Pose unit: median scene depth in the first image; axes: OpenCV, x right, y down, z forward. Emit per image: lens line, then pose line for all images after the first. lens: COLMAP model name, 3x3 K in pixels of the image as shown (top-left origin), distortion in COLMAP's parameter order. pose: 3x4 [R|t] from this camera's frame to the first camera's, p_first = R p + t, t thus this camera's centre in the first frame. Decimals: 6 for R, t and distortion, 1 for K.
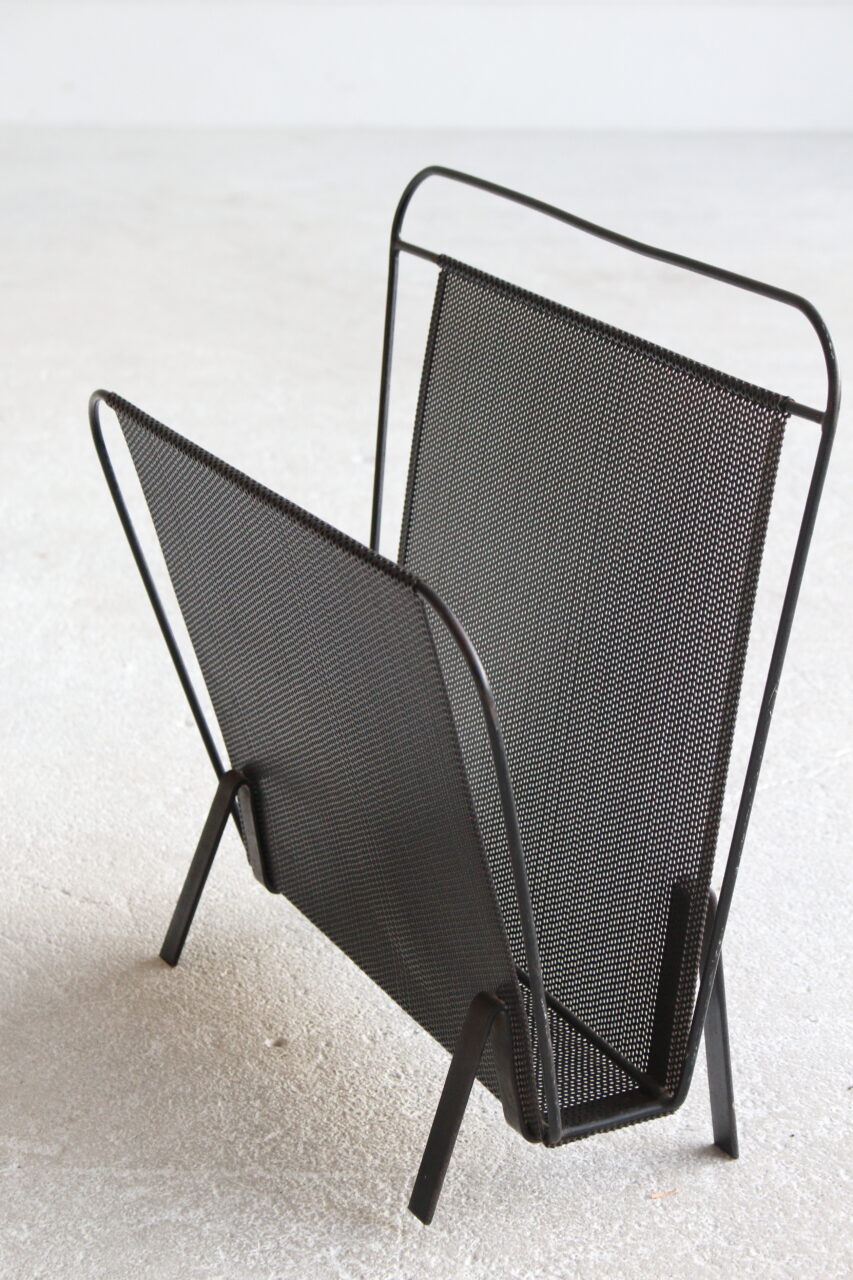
lens RADIAL K [[2027.0, 0, 426.4], [0, 2027.0, 639.3], [0, 0, 1]] dist [-0.008610, 0.000000]
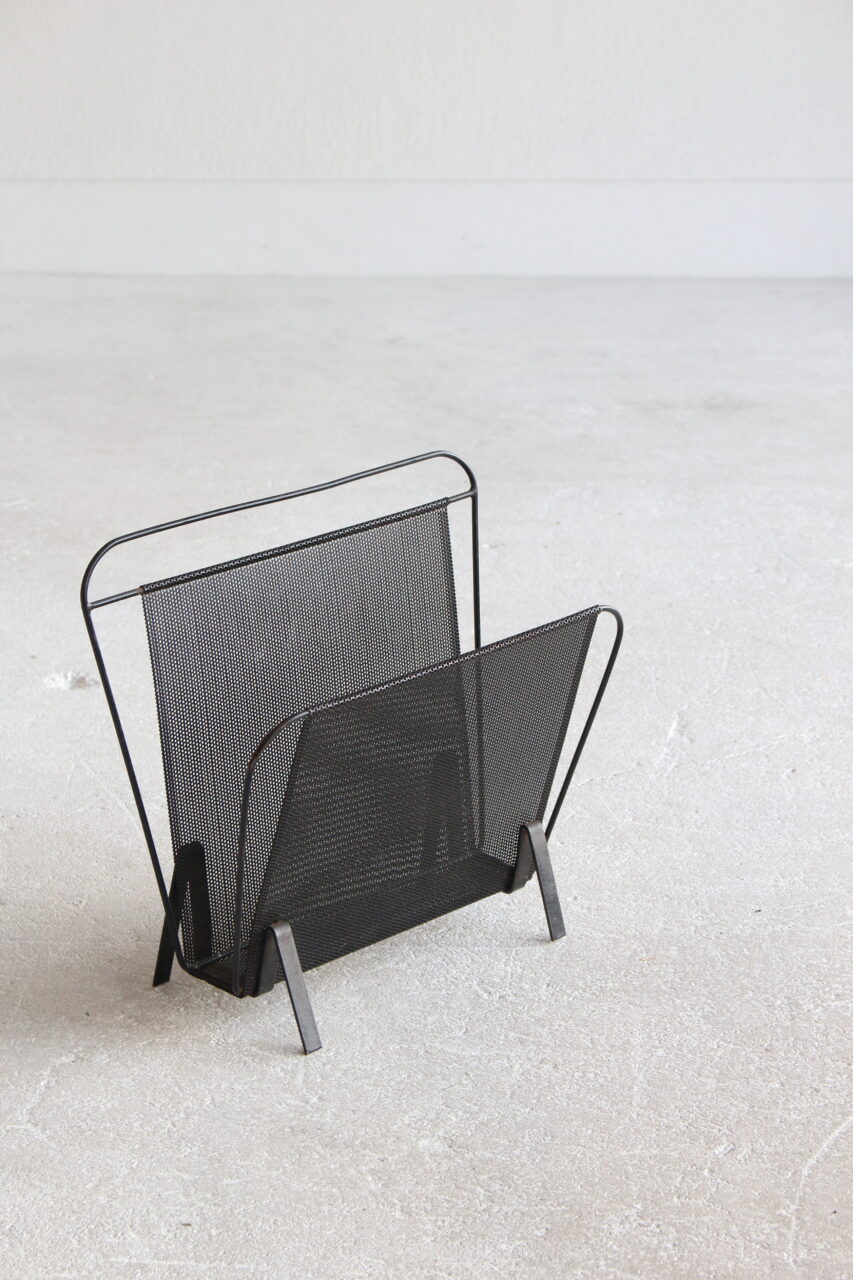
lens RADIAL K [[2027.0, 0, 426.1], [0, 2027.0, 643.4], [0, 0, 1]] dist [-0.008610, 0.000000]
pose [[0.998195, 0.003083, -0.059972, 0.020499], [-0.003924, 0.999896, -0.013904, 0.005912], [0.059923, 0.014114, 0.998103, -0.853527]]
